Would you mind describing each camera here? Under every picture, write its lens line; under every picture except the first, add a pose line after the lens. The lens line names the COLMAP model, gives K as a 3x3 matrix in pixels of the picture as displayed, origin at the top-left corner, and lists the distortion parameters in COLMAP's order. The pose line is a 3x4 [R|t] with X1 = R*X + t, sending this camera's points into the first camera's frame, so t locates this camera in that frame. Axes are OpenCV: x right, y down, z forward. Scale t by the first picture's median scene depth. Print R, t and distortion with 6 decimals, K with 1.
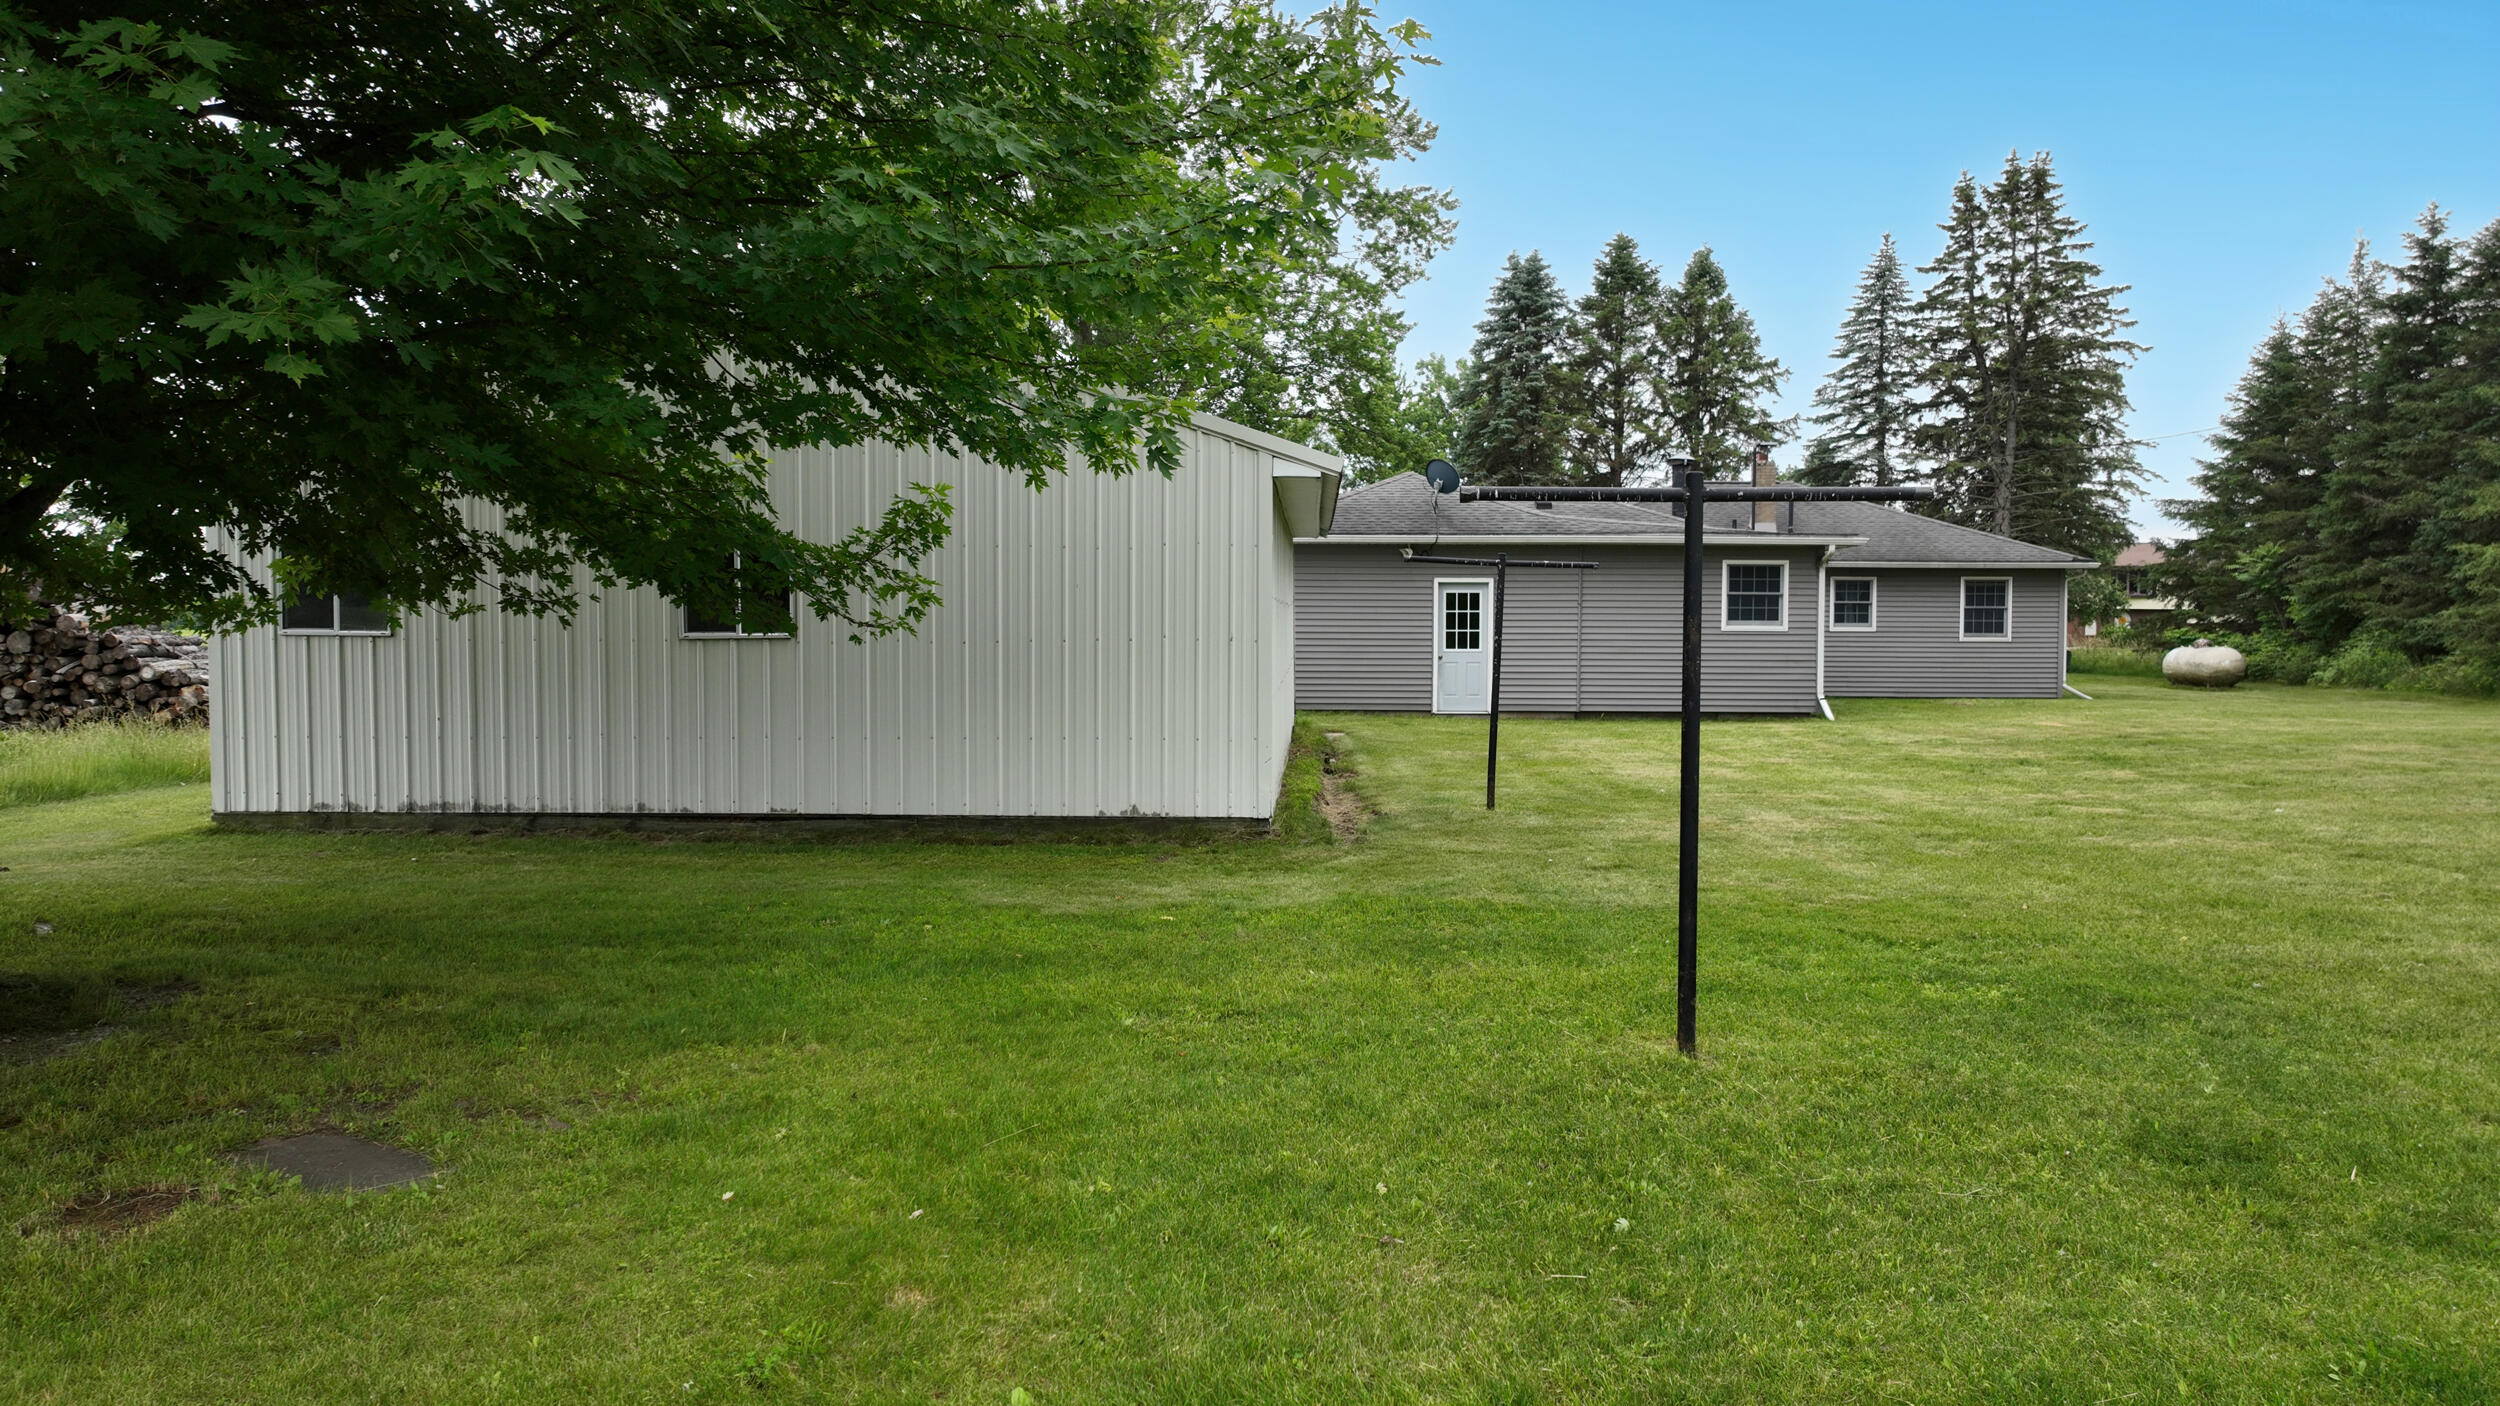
lens RADIAL K [[1824.4, 0, 1172.2], [0, 1824.4, 727.2], [0, 0, 1]] dist [0.004970, 0.001287]
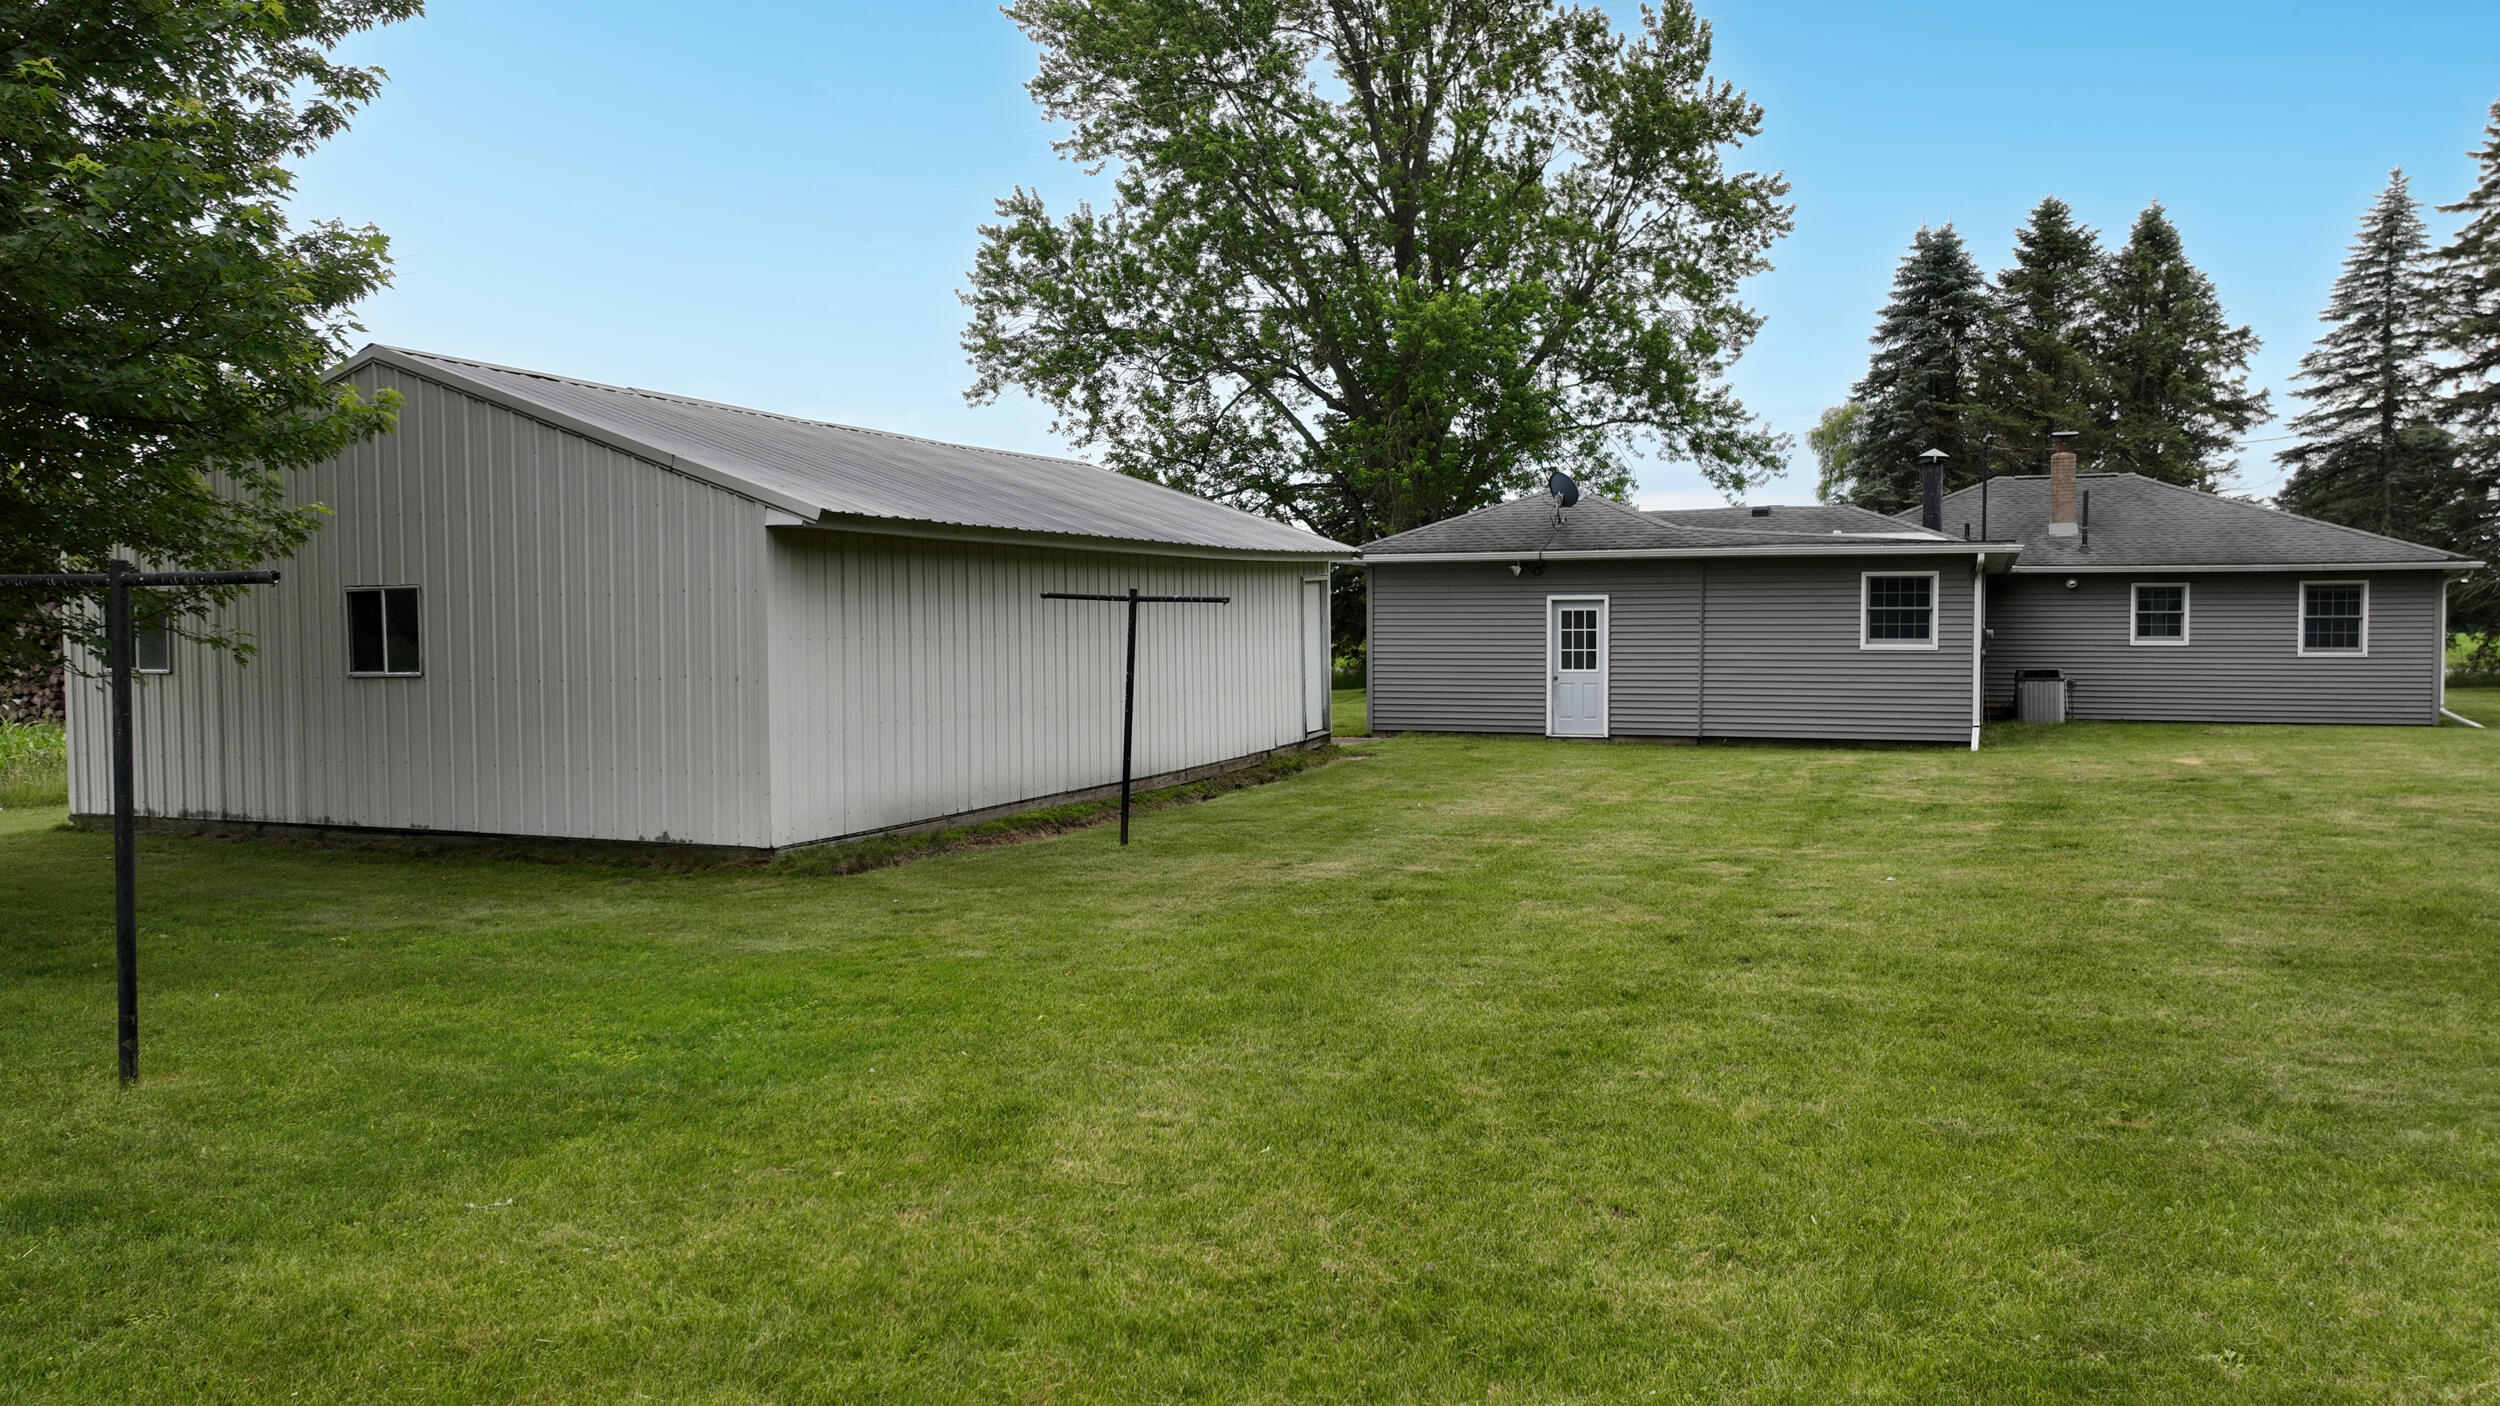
lens RADIAL K [[1813.5, 0, 1248.6], [0, 1813.5, 703.0], [0, 0, 1]] dist [0.003085, 0.005386]
pose [[0.938548, 0.008125, -0.345054, 0.322242], [-0.012804, 0.999854, -0.011283, -0.012343], [0.344912, 0.015008, 0.938515, 0.051523]]
